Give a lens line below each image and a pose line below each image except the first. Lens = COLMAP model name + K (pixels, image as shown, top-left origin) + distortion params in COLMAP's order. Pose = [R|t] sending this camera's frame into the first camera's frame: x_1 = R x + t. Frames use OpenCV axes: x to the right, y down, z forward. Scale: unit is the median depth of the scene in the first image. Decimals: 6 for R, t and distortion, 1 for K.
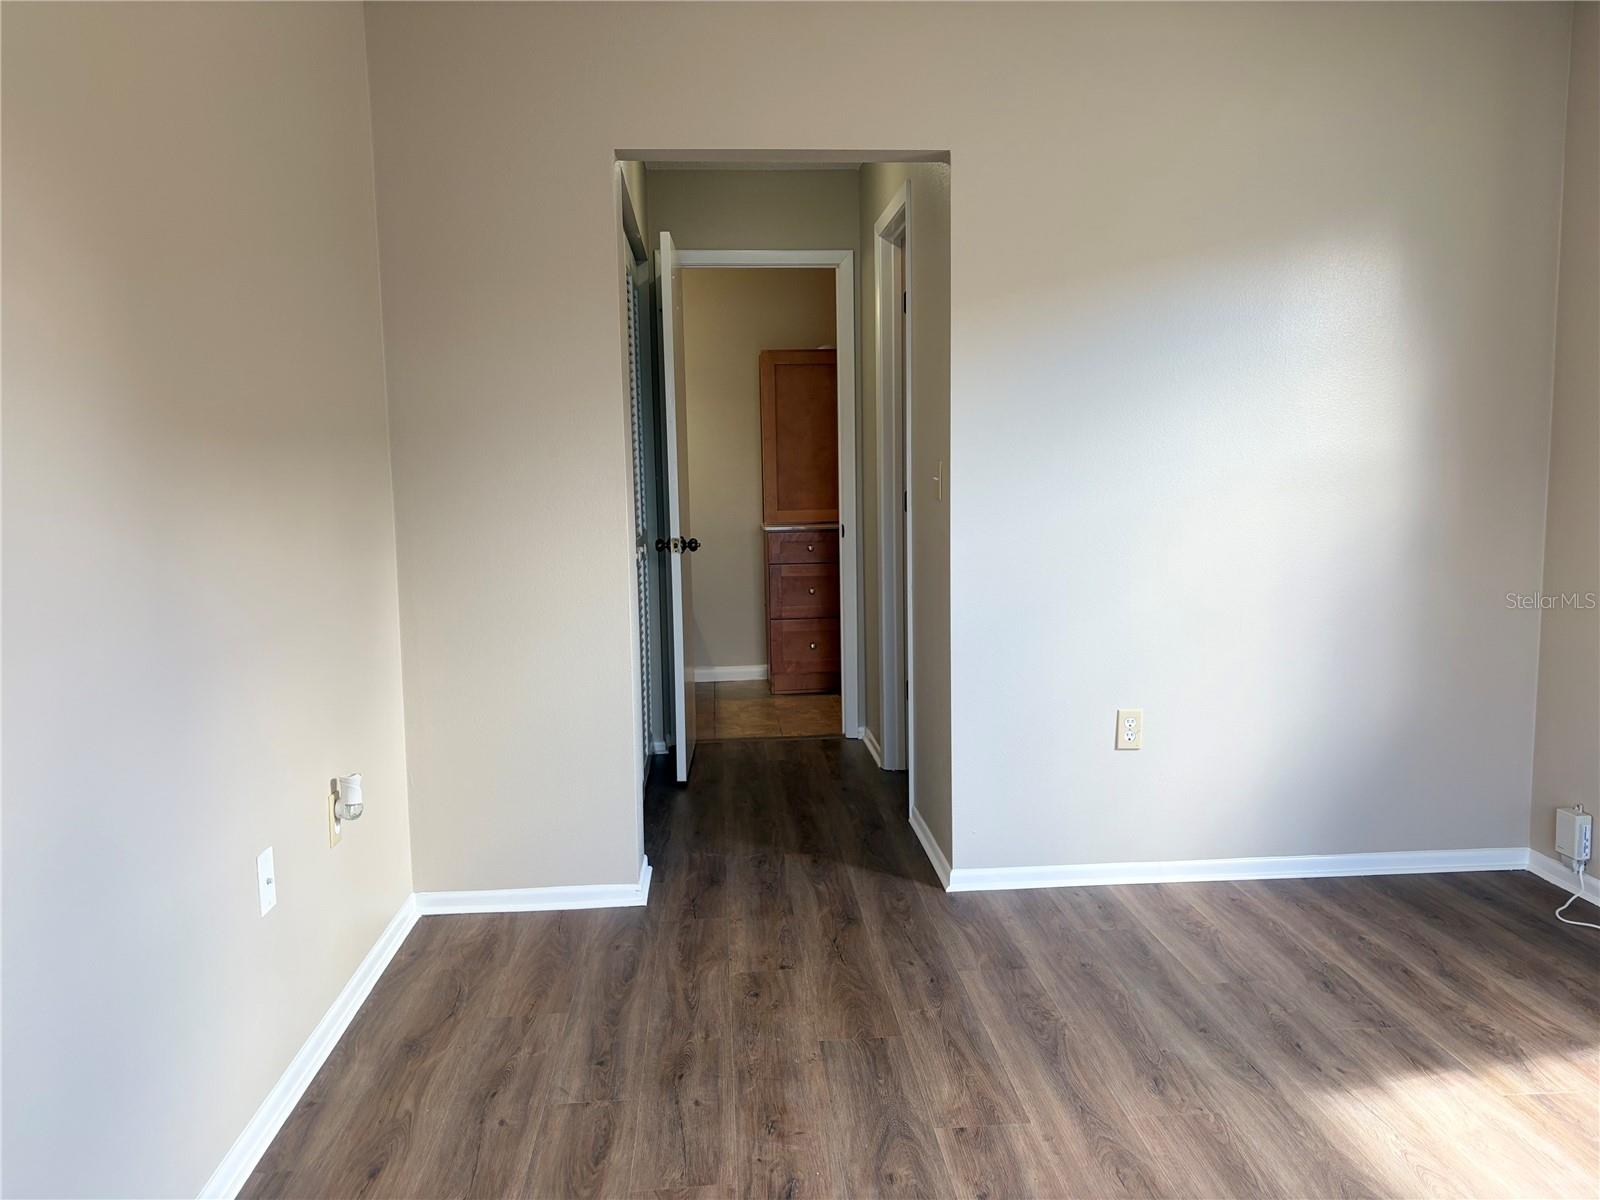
lens RADIAL K [[1206.6, 0, 807.6], [0, 1206.6, 604.9], [0, 0, 1]] dist [0.040397, -0.035171]
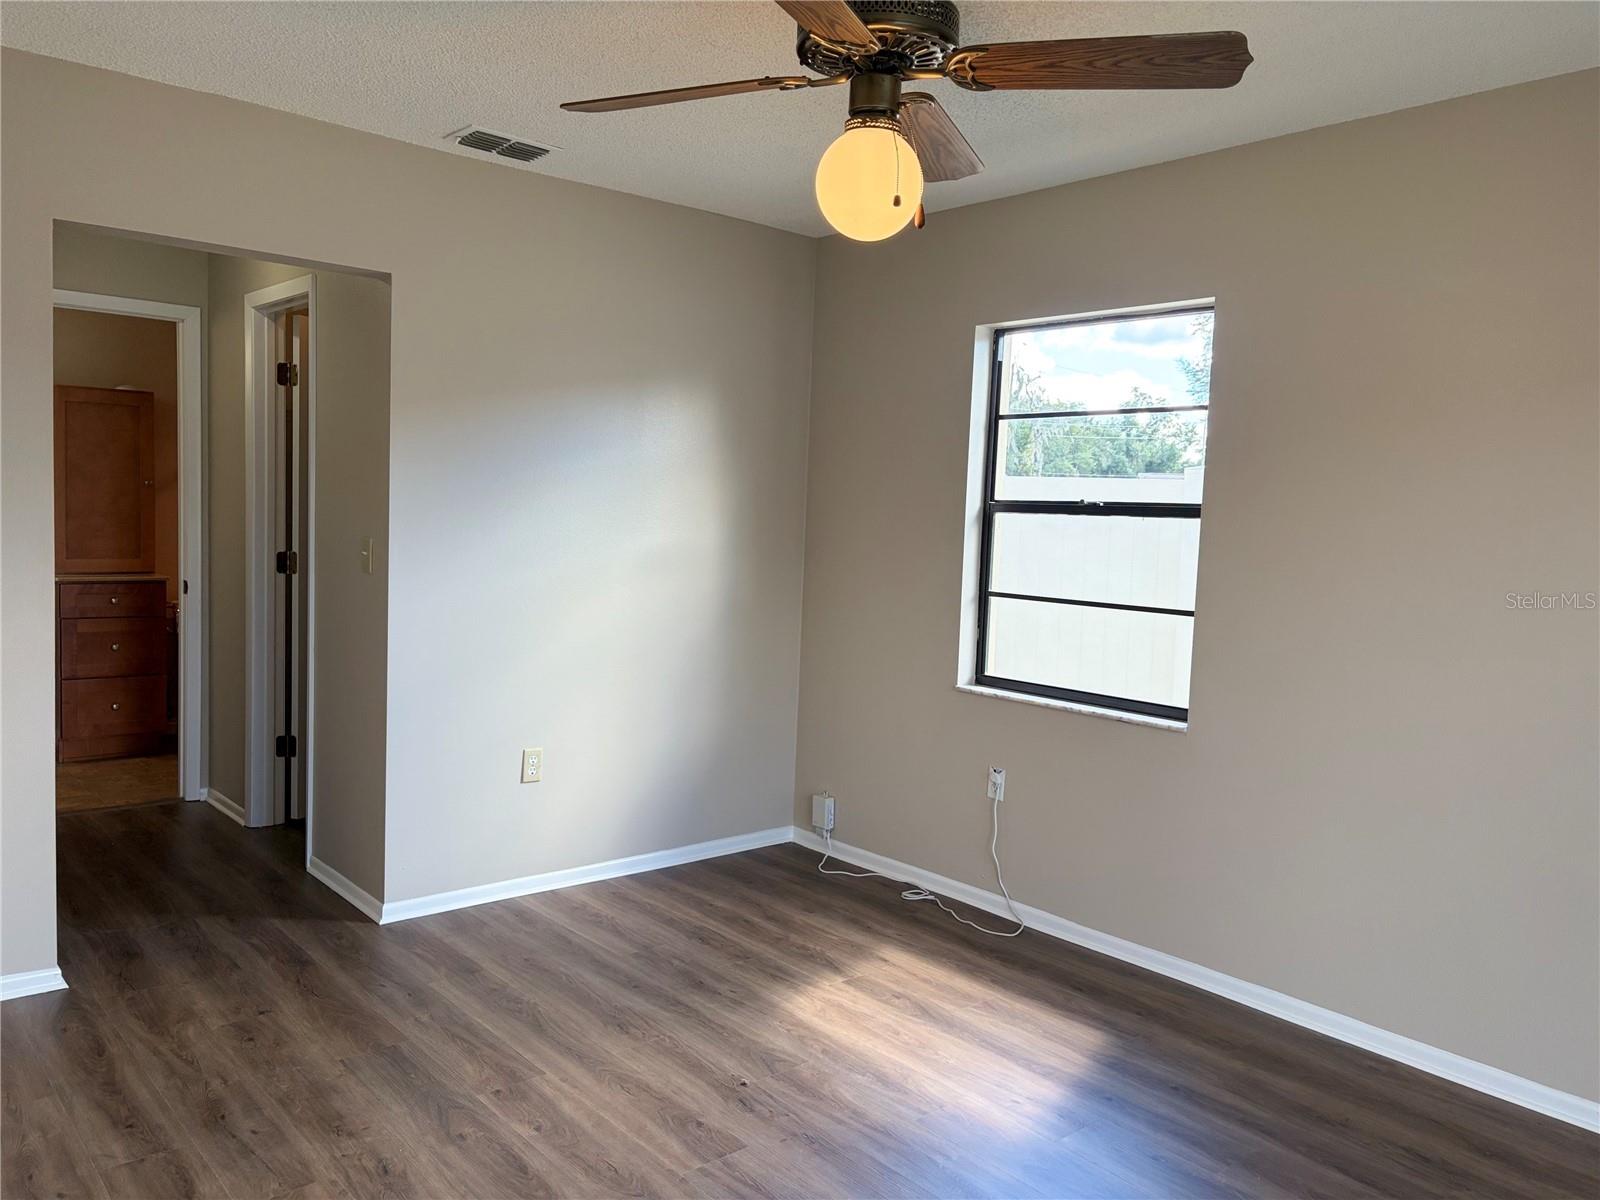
lens RADIAL K [[1206.6, 0, 804.5], [0, 1206.6, 594.1], [0, 0, 1]] dist [0.040397, -0.035171]
pose [[0.803528, 0.005166, 0.595245, -0.277693], [0.018104, 0.999288, -0.033111, -0.026642], [-0.594992, 0.037382, 0.802862, -0.164879]]
